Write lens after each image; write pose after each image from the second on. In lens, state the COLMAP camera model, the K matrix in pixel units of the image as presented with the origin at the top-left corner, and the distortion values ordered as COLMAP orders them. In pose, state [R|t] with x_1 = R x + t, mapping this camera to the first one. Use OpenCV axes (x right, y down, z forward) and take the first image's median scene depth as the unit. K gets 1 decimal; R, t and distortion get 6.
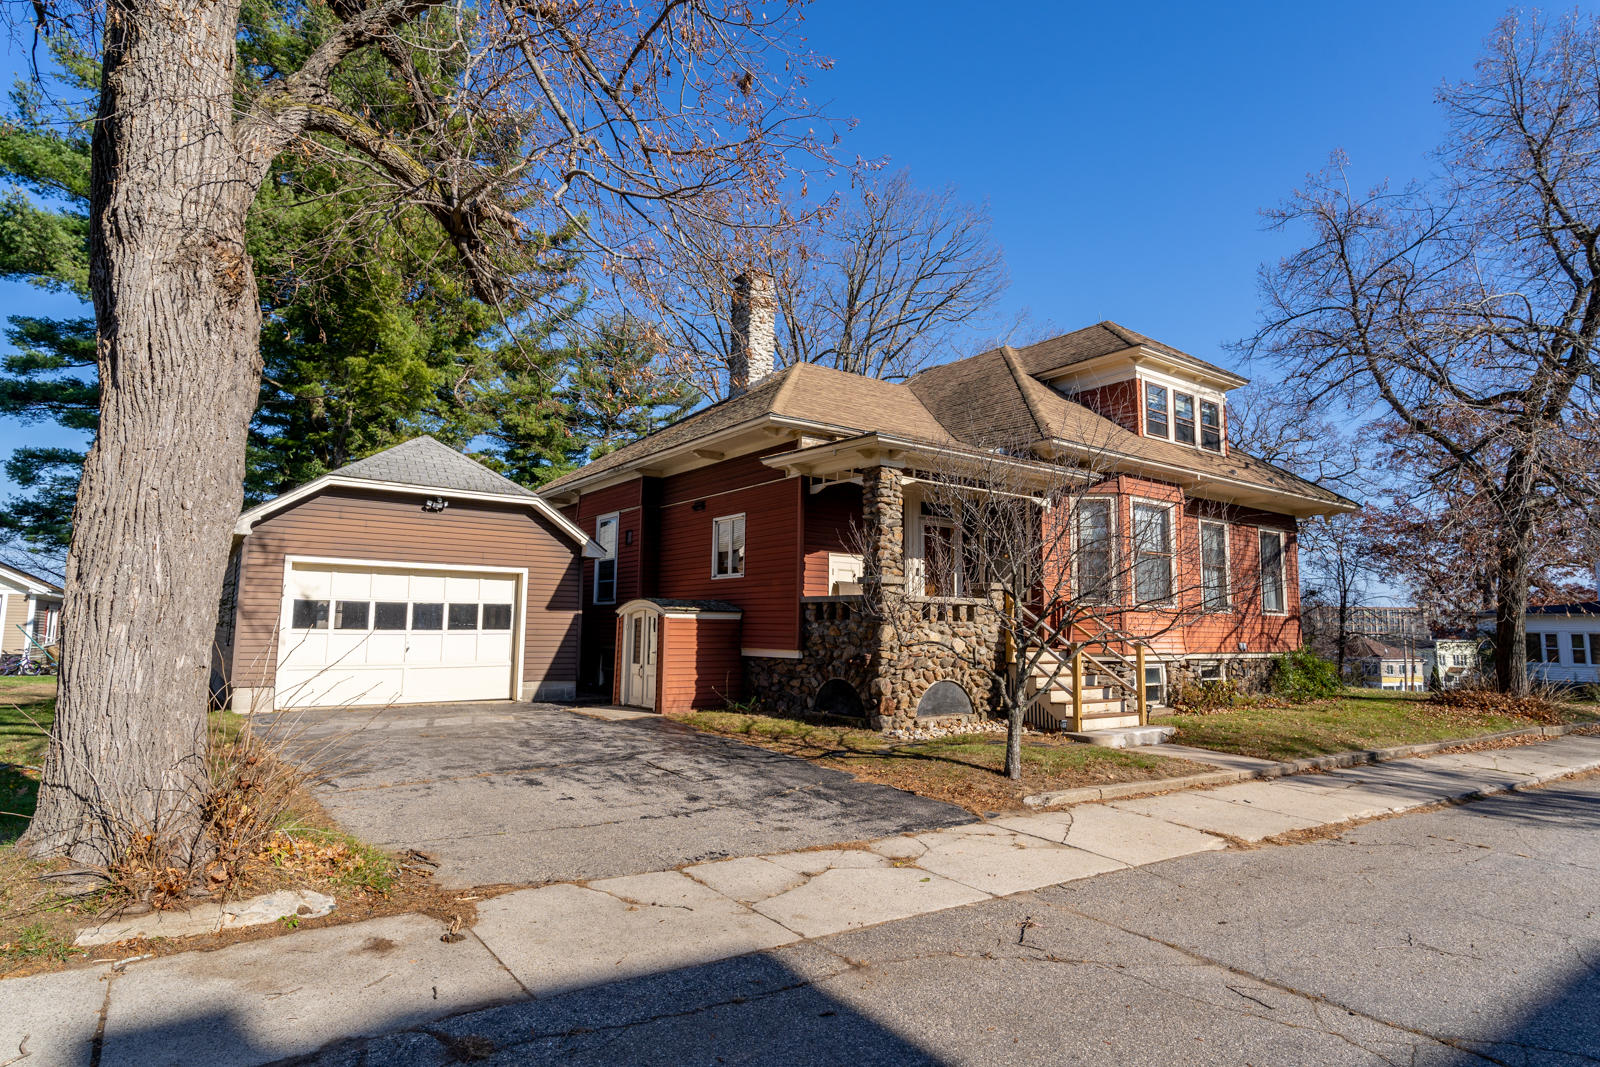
lens RADIAL K [[877.5, 0, 797.4], [0, 877.5, 529.3], [0, 0, 1]] dist [-0.001192, 0.000013]
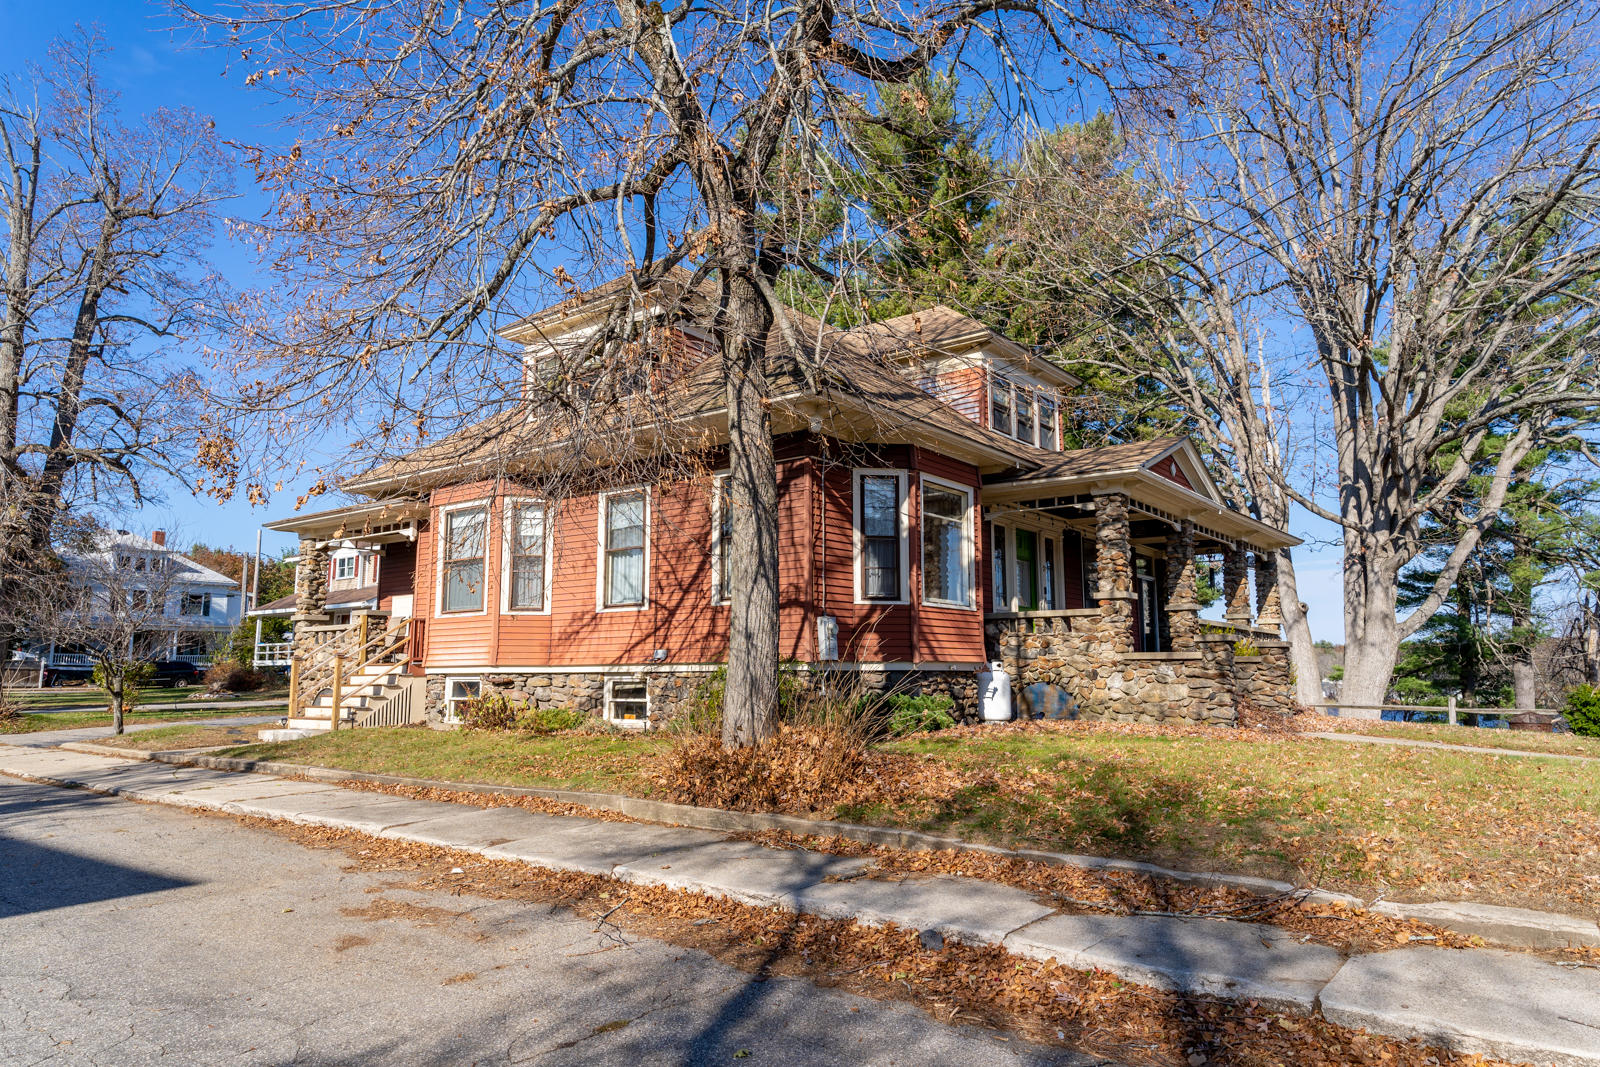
lens RADIAL K [[1054.4, 0, 796.7], [0, 1054.4, 535.6], [0, 0, 1]] dist [-0.000519, -0.000035]
pose [[0.280253, -0.146322, -0.948709, 1.455004], [0.116288, 0.986211, -0.117754, 0.162554], [0.952856, -0.077323, 0.293404, 0.928183]]
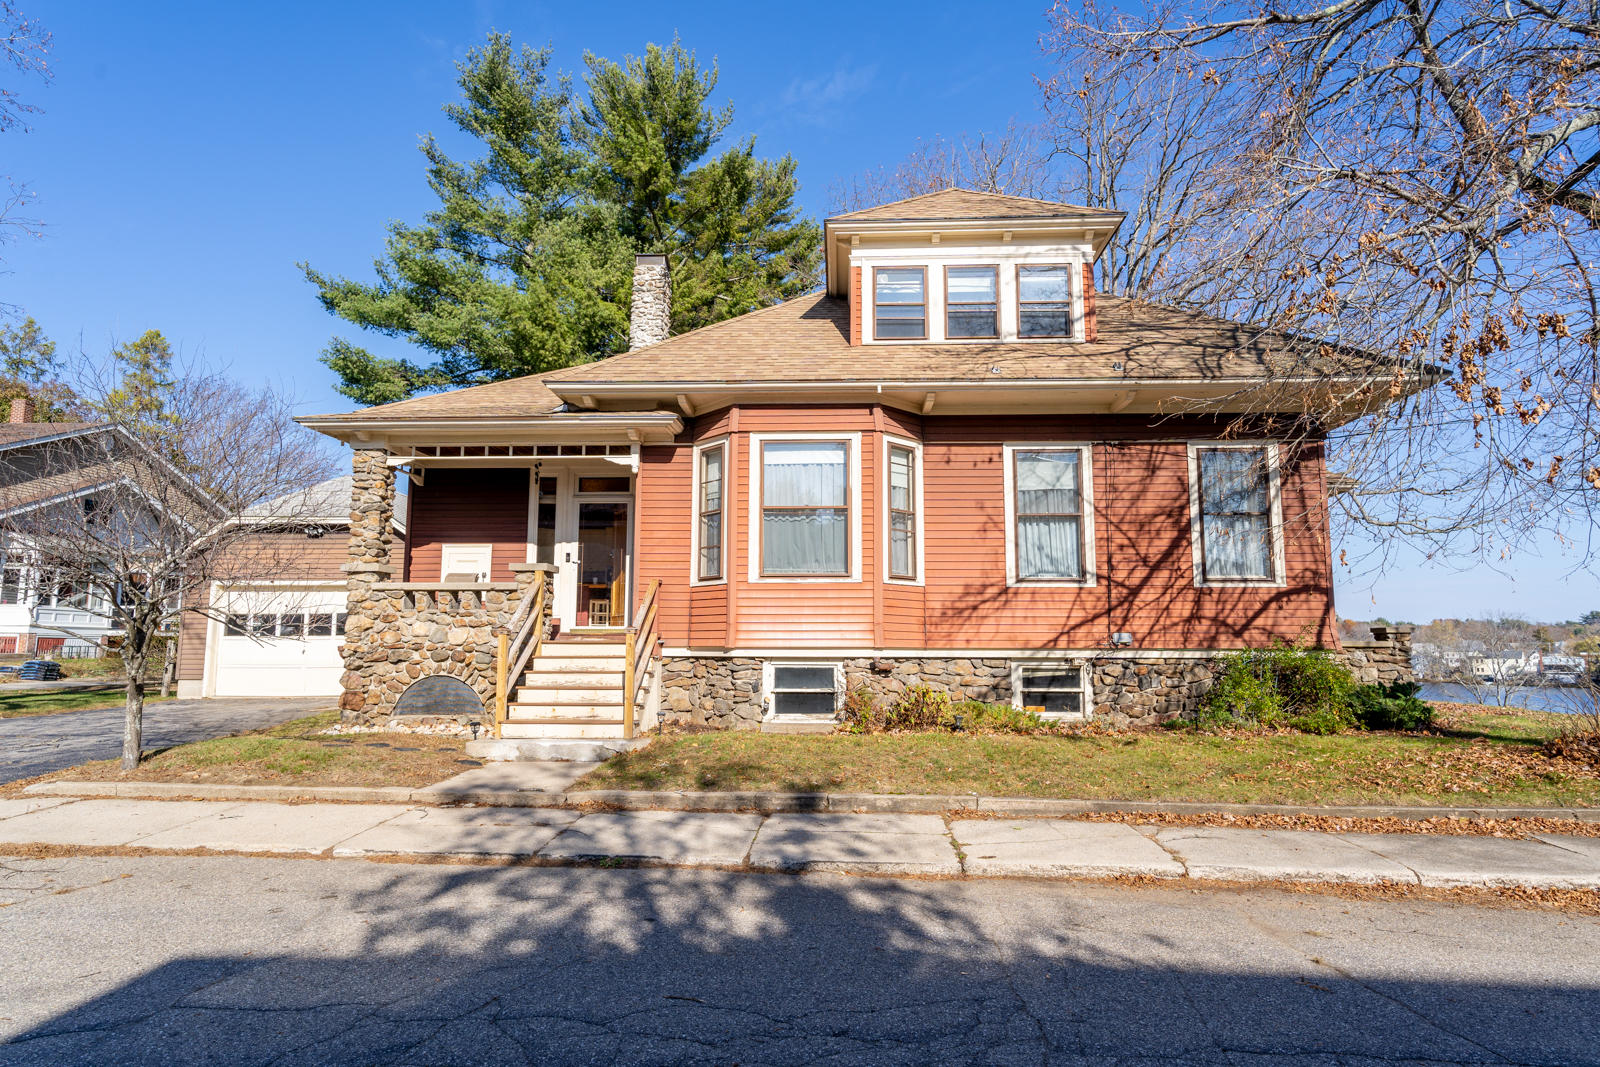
lens RADIAL K [[923.1, 0, 793.4], [0, 923.1, 537.2], [0, 0, 1]] dist [0.007833, 0.001775]
pose [[0.778928, -0.087825, -0.620933, 0.793879], [0.080320, 0.995962, -0.040111, 0.074425], [0.621949, -0.018630, 0.782836, 0.369773]]
